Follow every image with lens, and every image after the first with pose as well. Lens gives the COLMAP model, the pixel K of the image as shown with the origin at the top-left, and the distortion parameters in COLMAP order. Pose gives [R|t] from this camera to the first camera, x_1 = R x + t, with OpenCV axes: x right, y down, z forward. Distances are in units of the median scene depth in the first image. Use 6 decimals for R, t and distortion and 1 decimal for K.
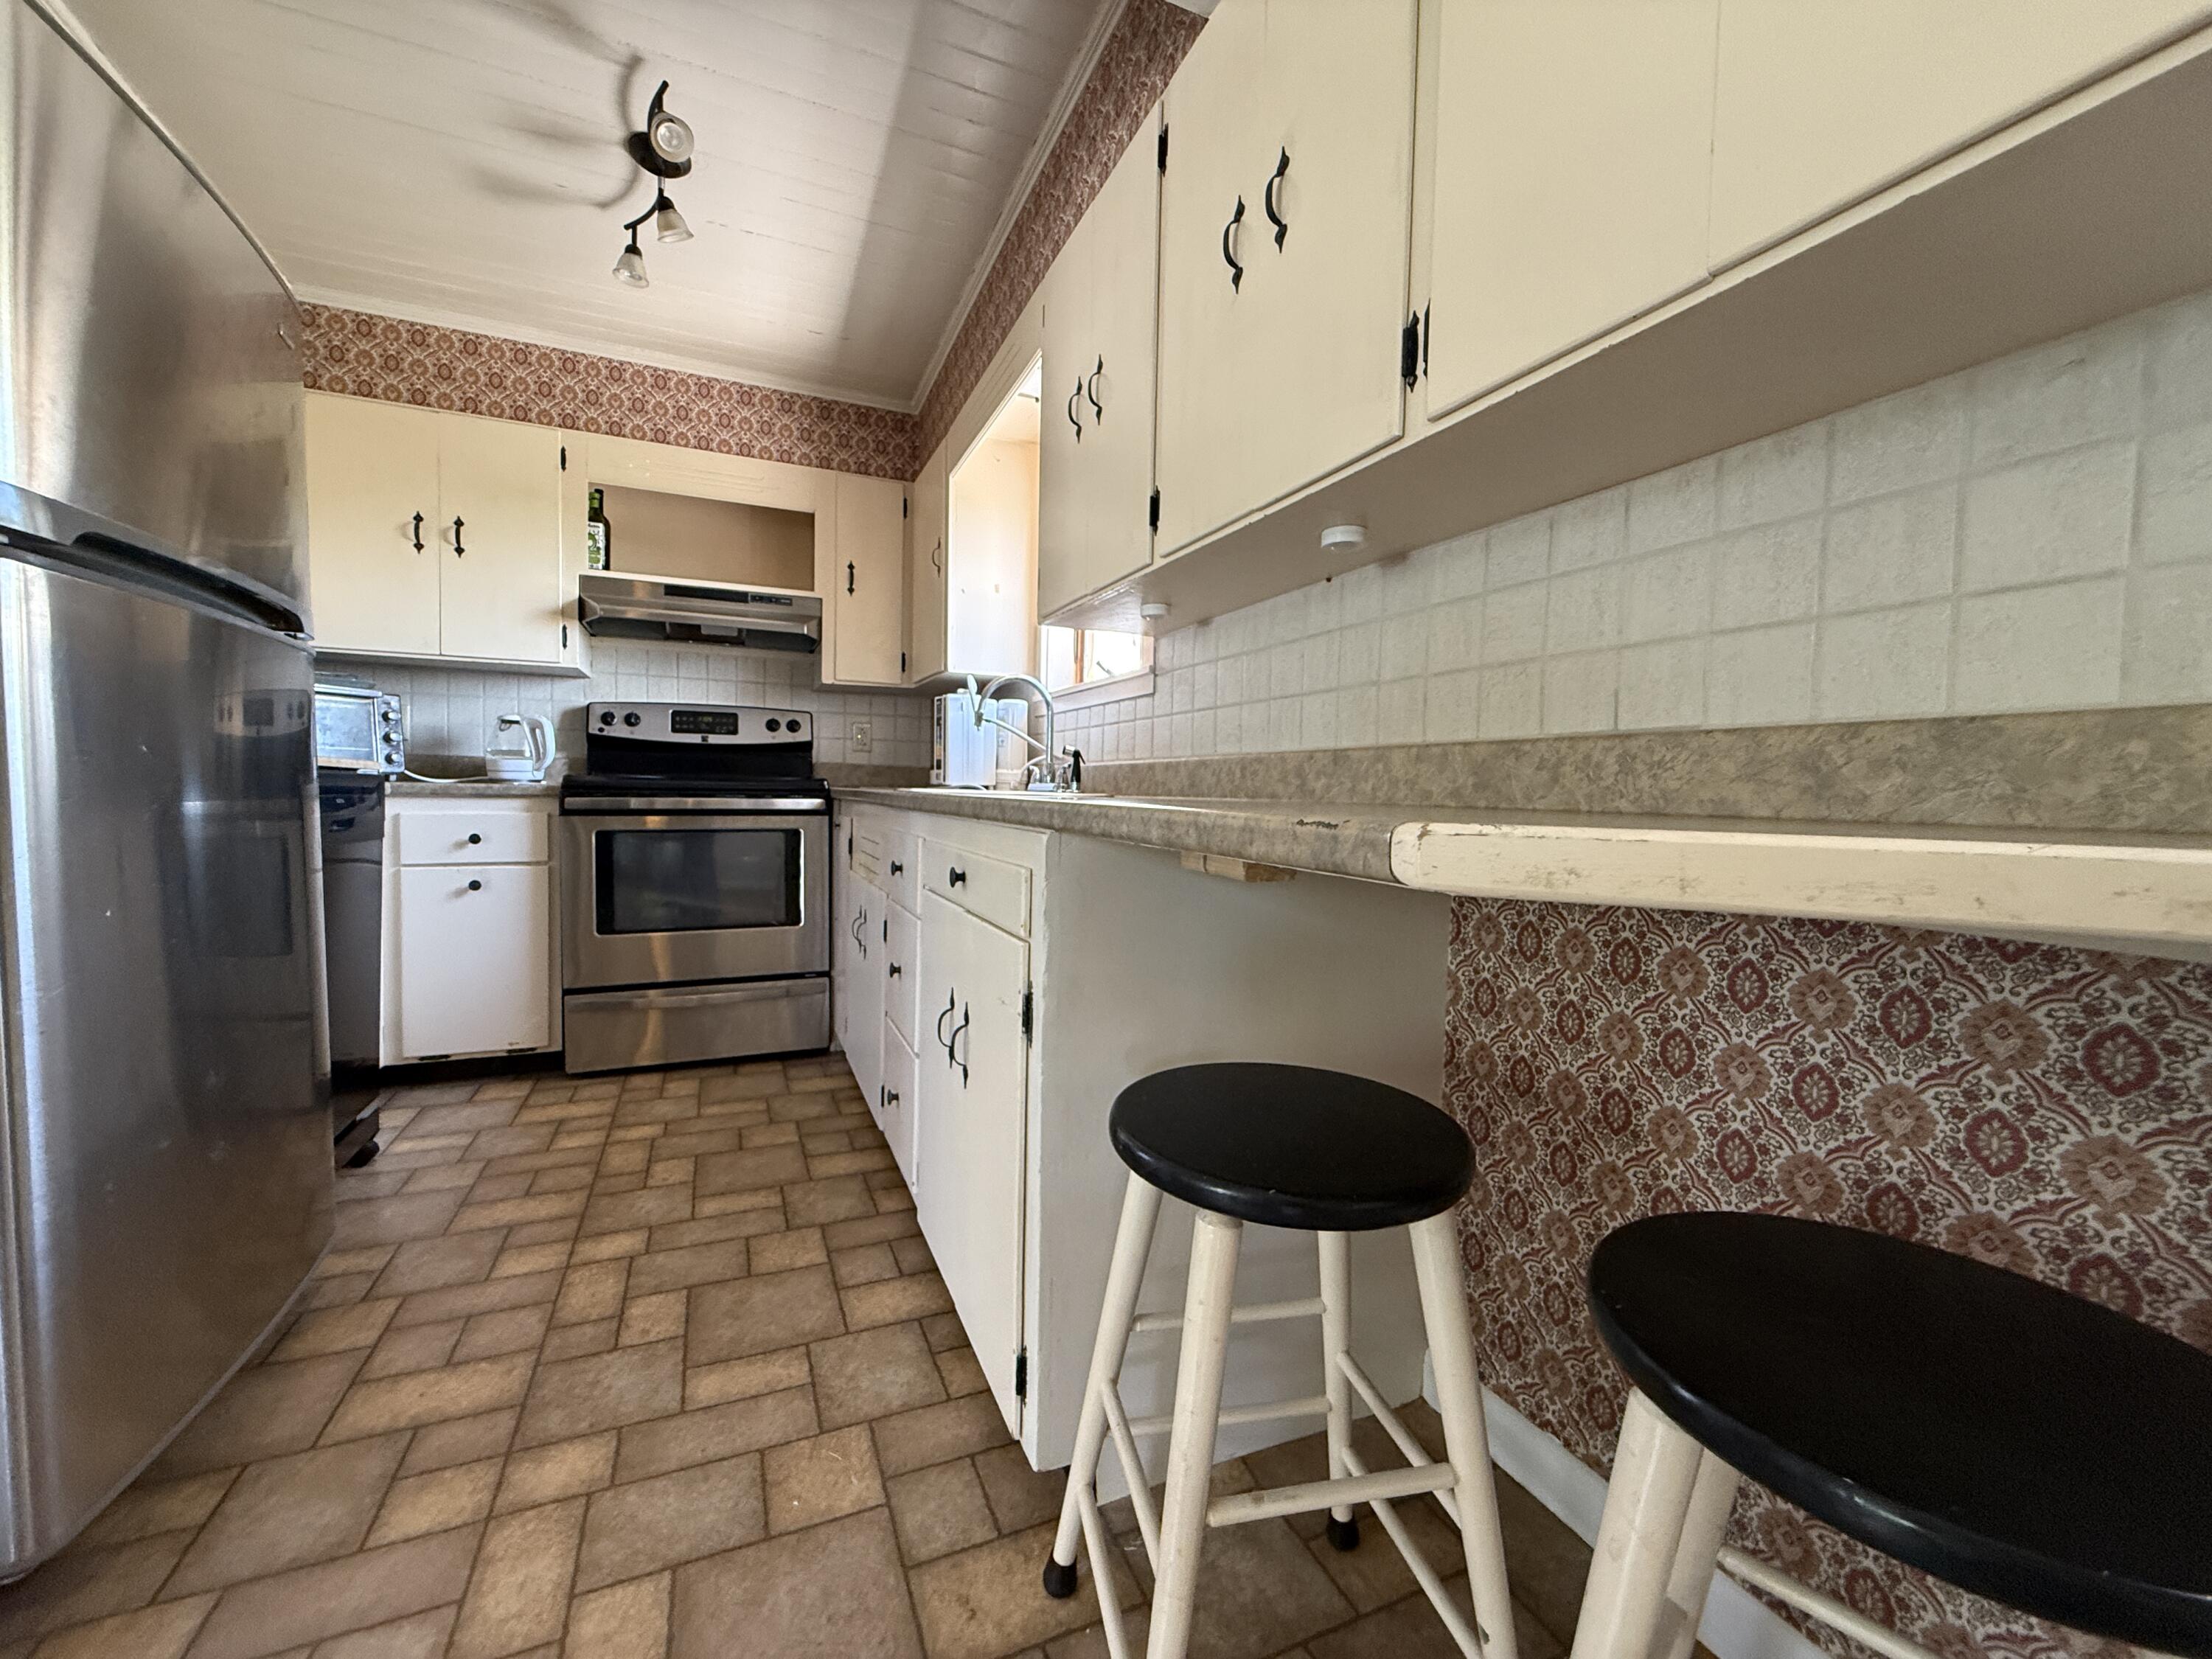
lens RADIAL K [[887.8, 0, 1108.0], [0, 887.8, 826.0], [0, 0, 1]] dist [-0.000271, -0.000008]
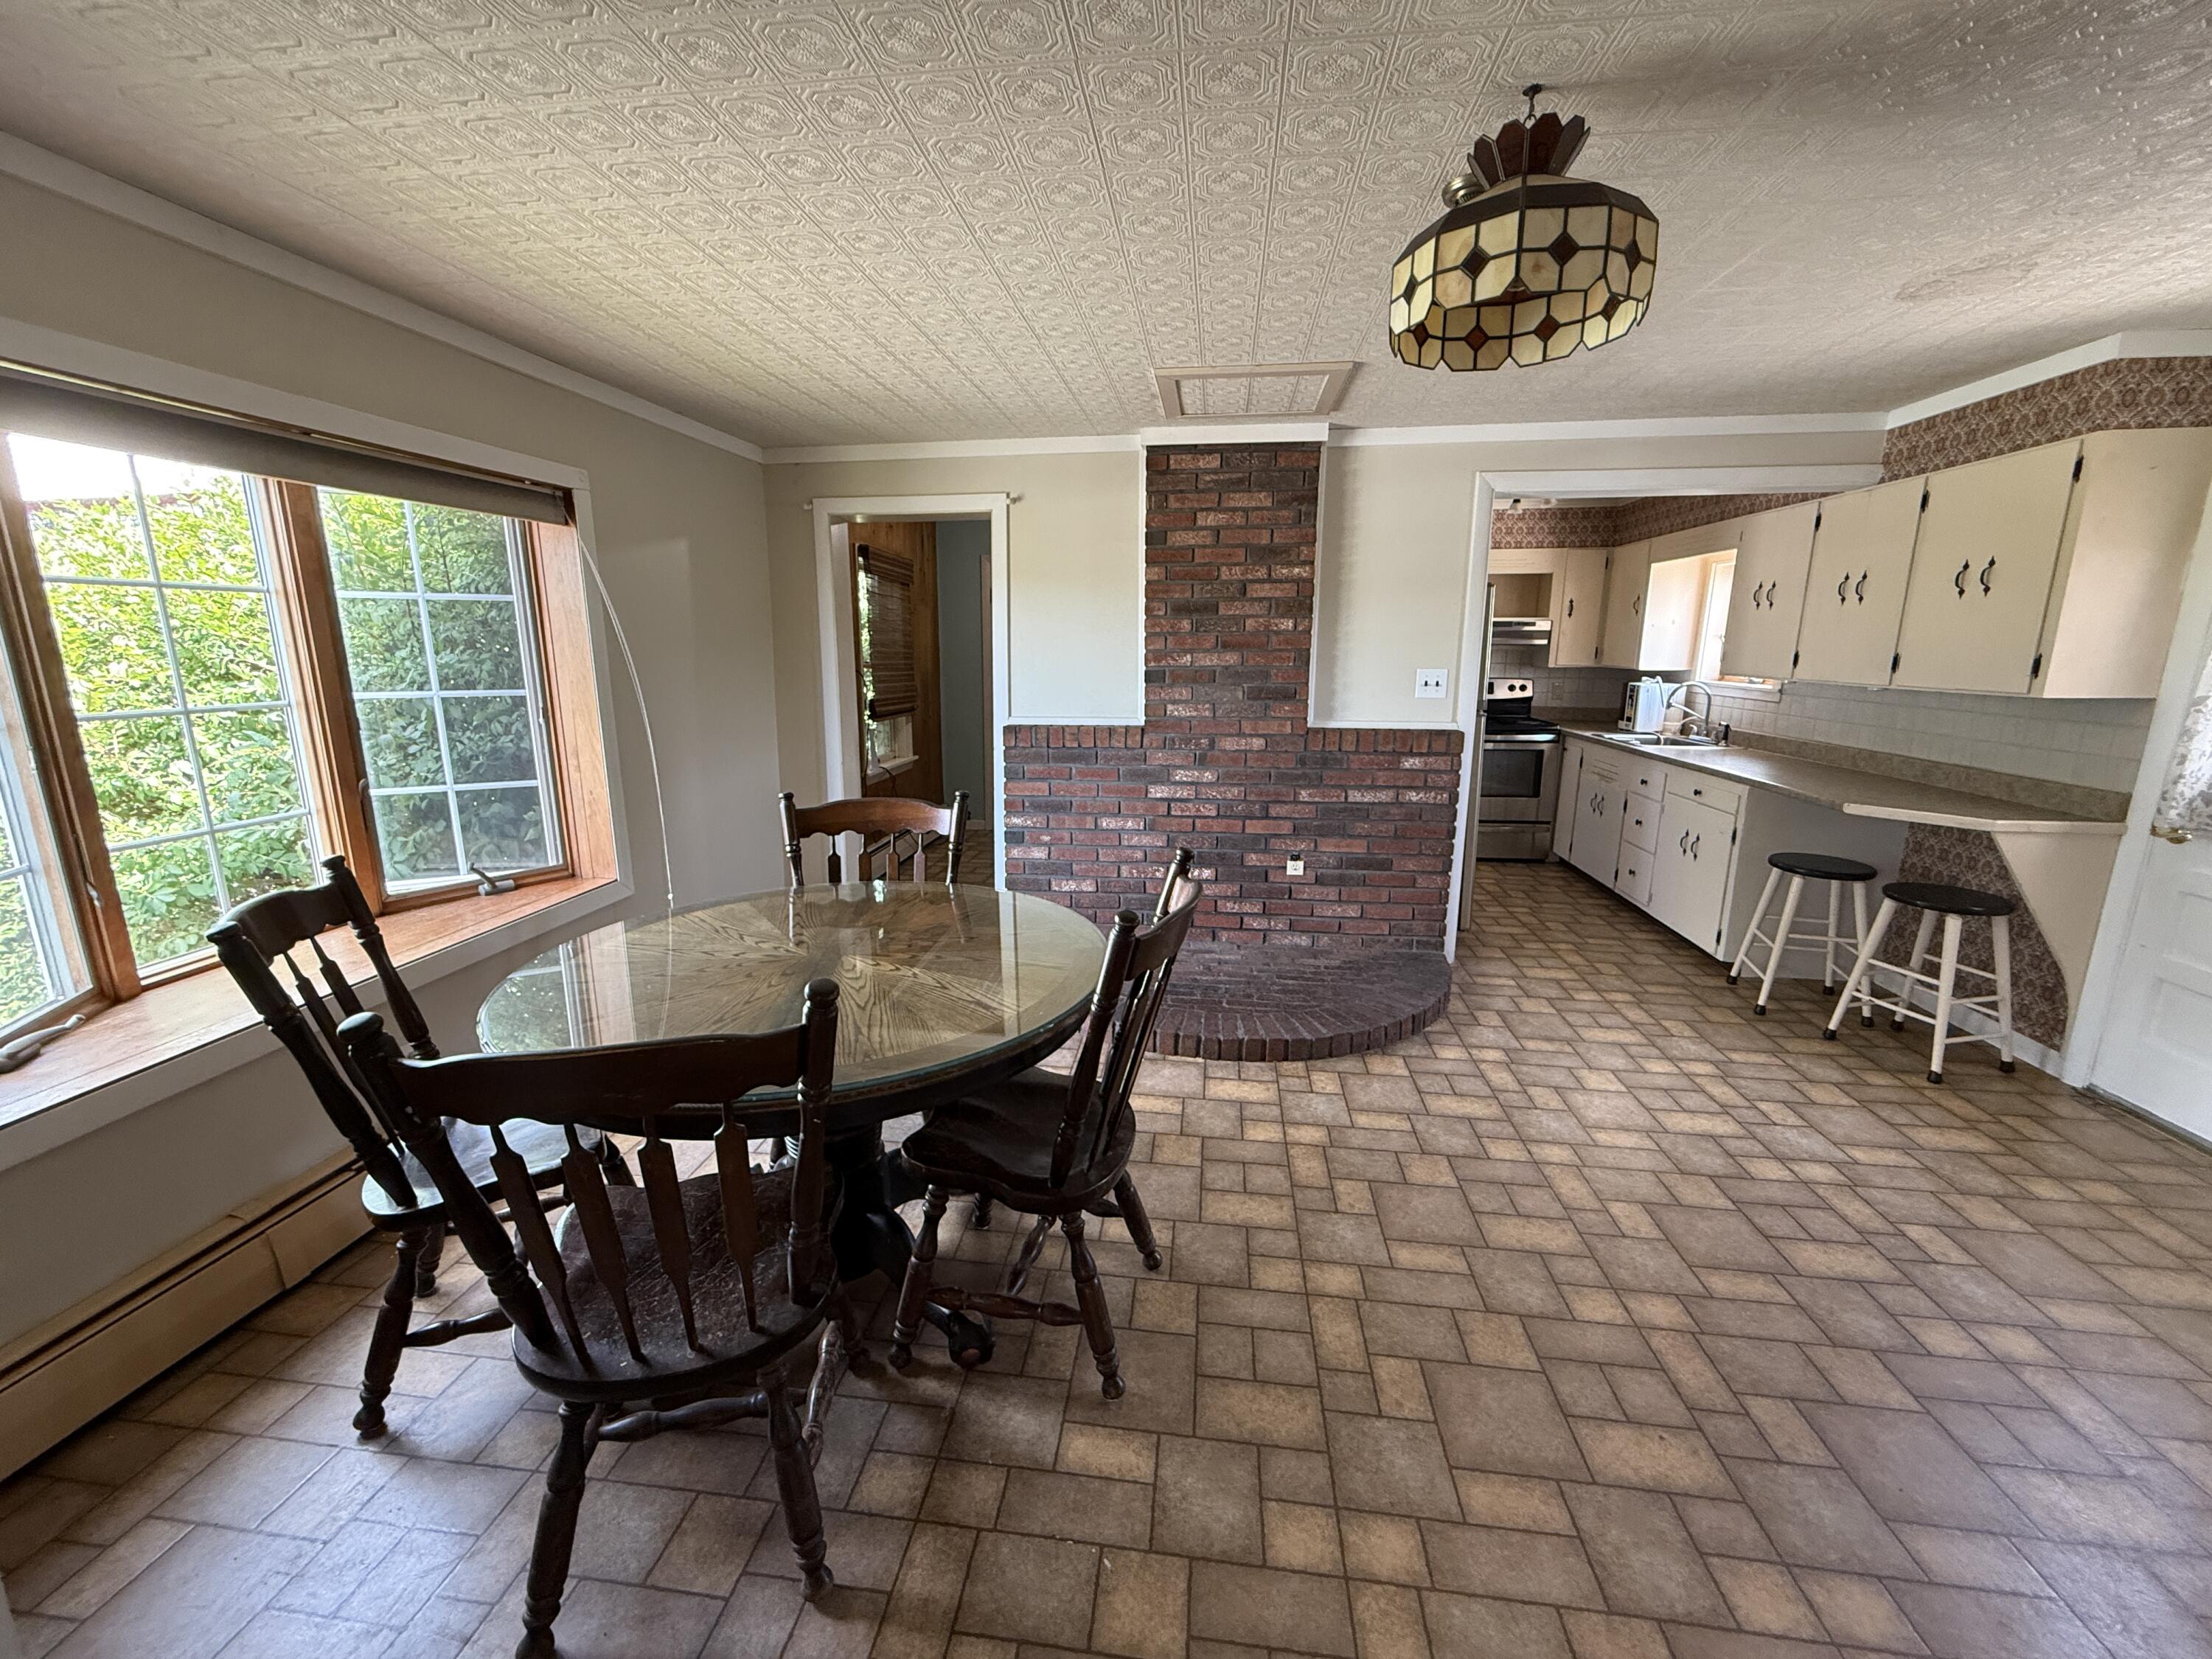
lens RADIAL K [[887.8, 0, 1093.4], [0, 887.8, 833.5], [0, 0, 1]] dist [-0.000271, -0.000008]
pose [[0.854635, 0.088426, -0.511645, -0.200840], [-0.001171, 0.985718, 0.168402, -0.169176], [0.519229, -0.143323, 0.842532, -1.426225]]
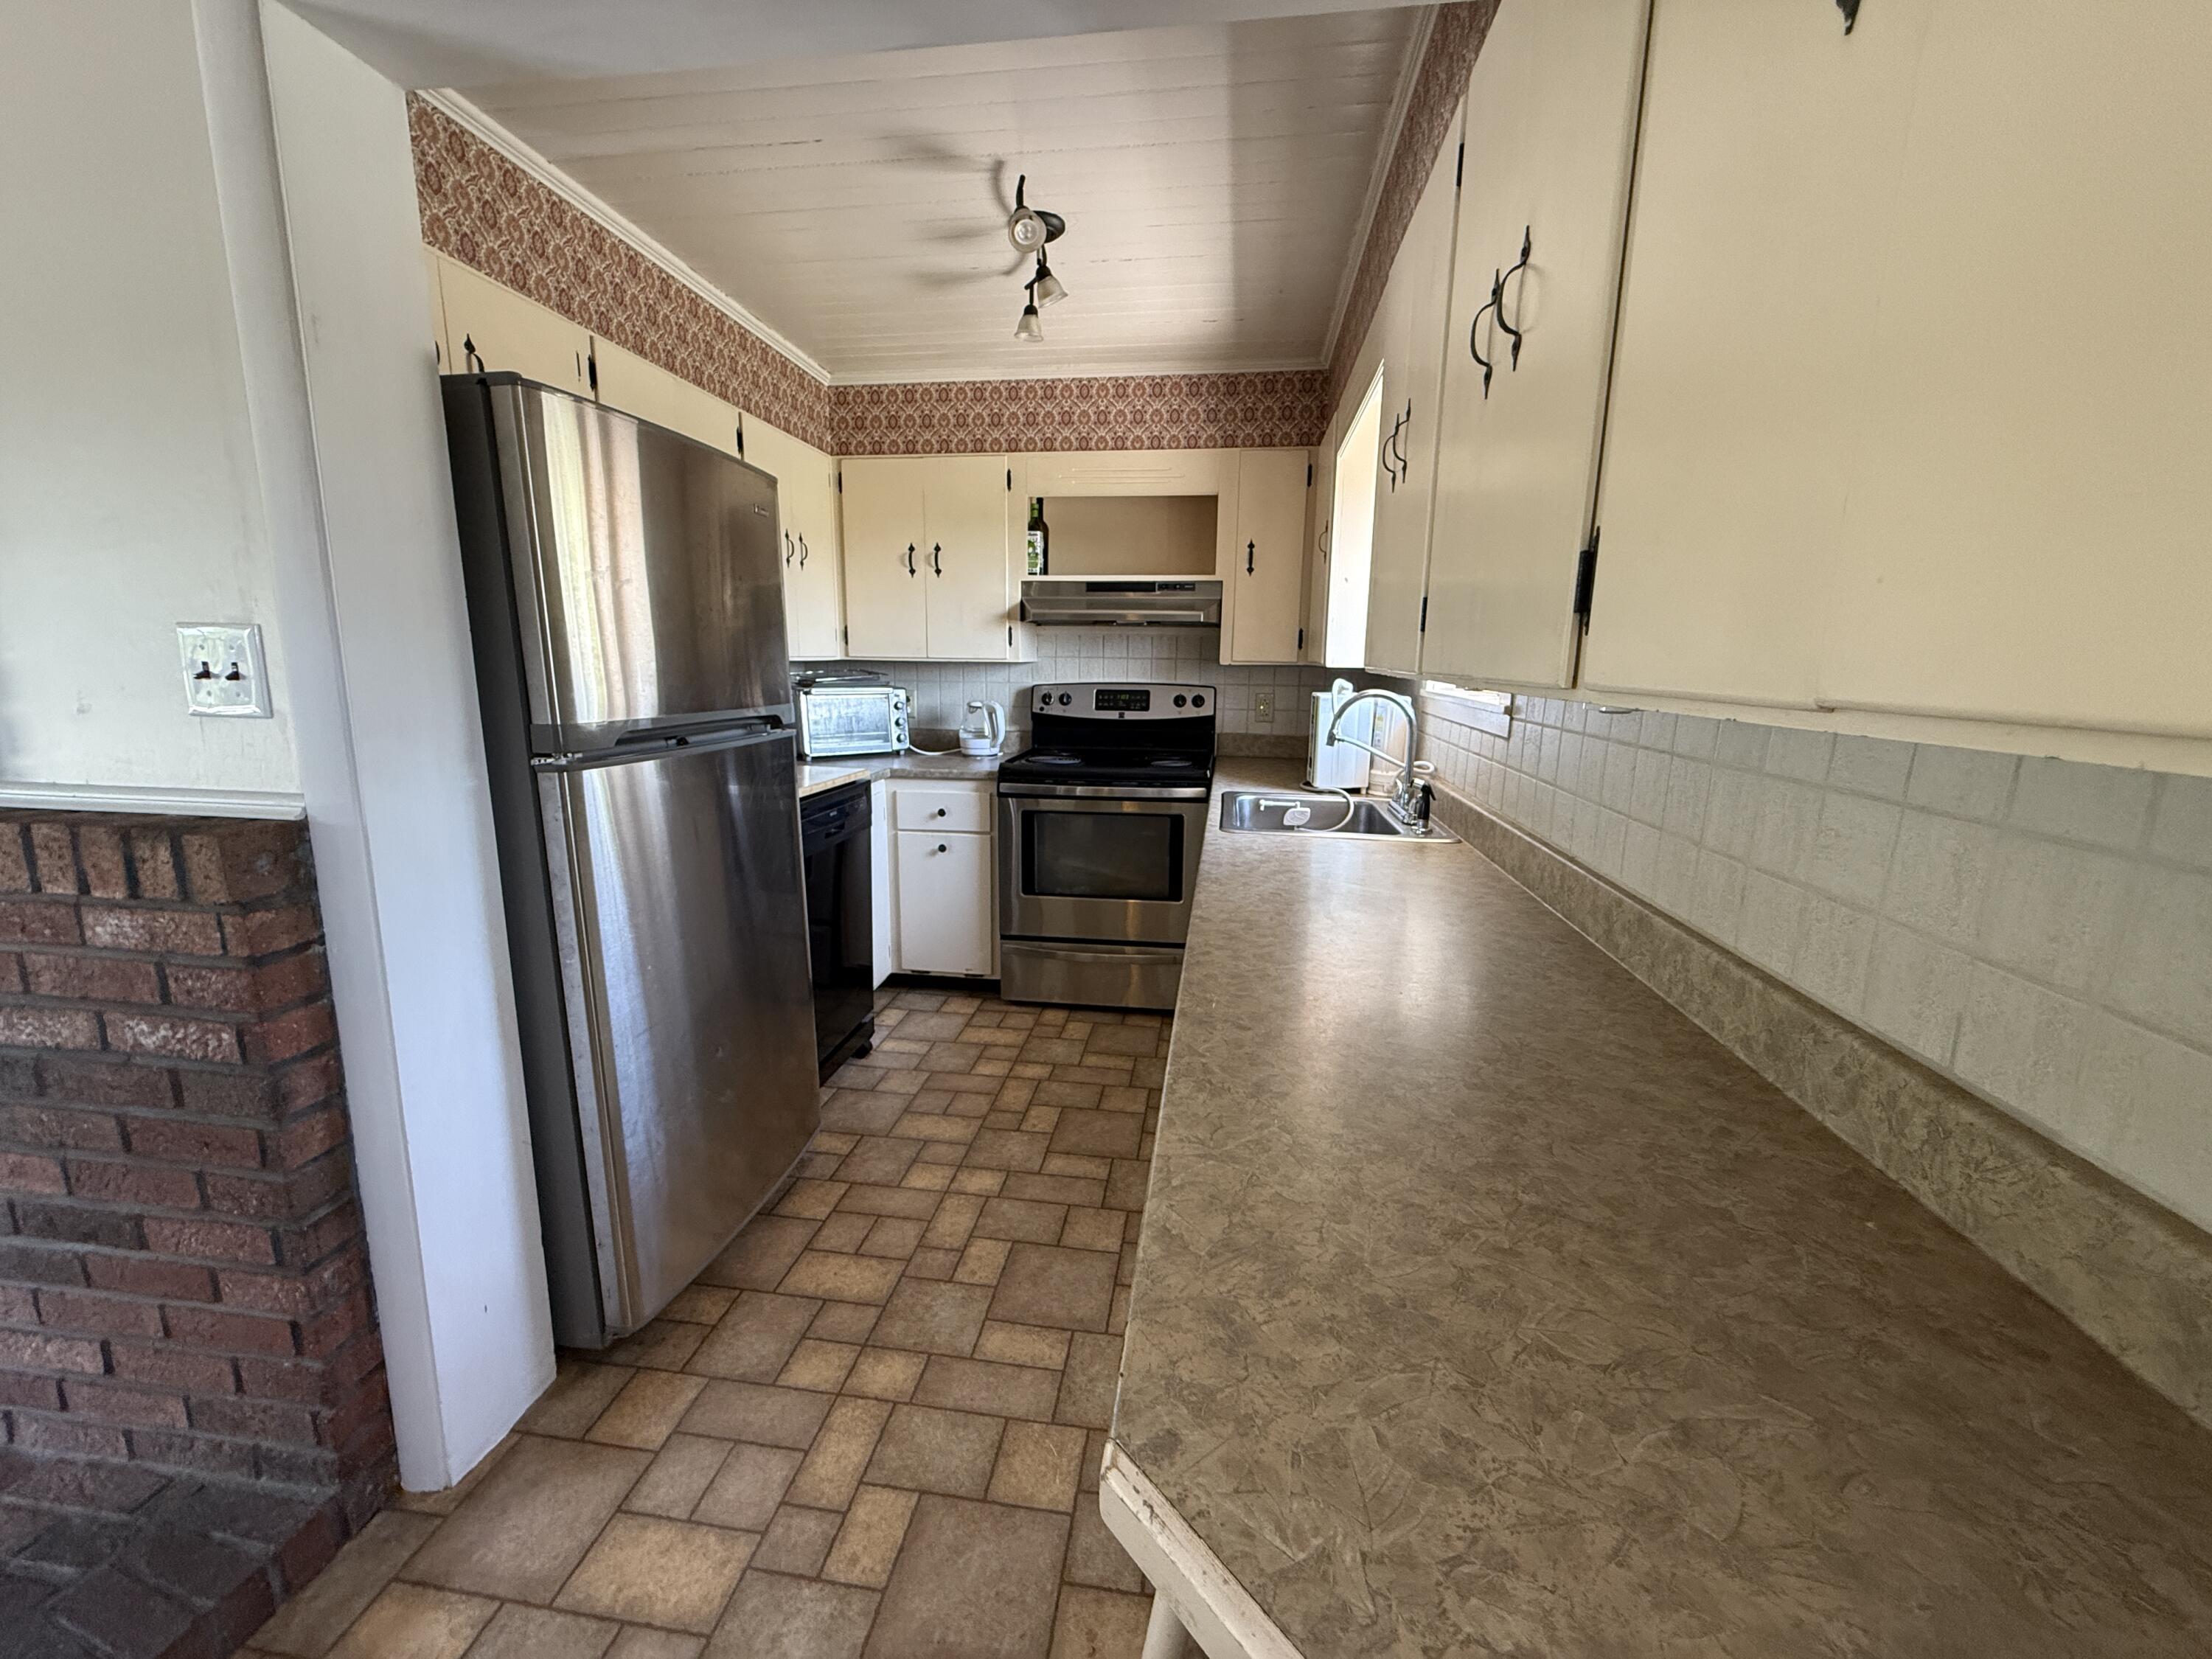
lens RADIAL K [[887.8, 0, 1105.3], [0, 887.8, 825.0], [0, 0, 1]] dist [-0.000271, -0.000008]
pose [[0.850190, 0.093806, -0.518051, 0.153650], [-0.018555, 0.988726, 0.148582, -0.165438], [0.526148, -0.116710, 0.842346, 0.046177]]
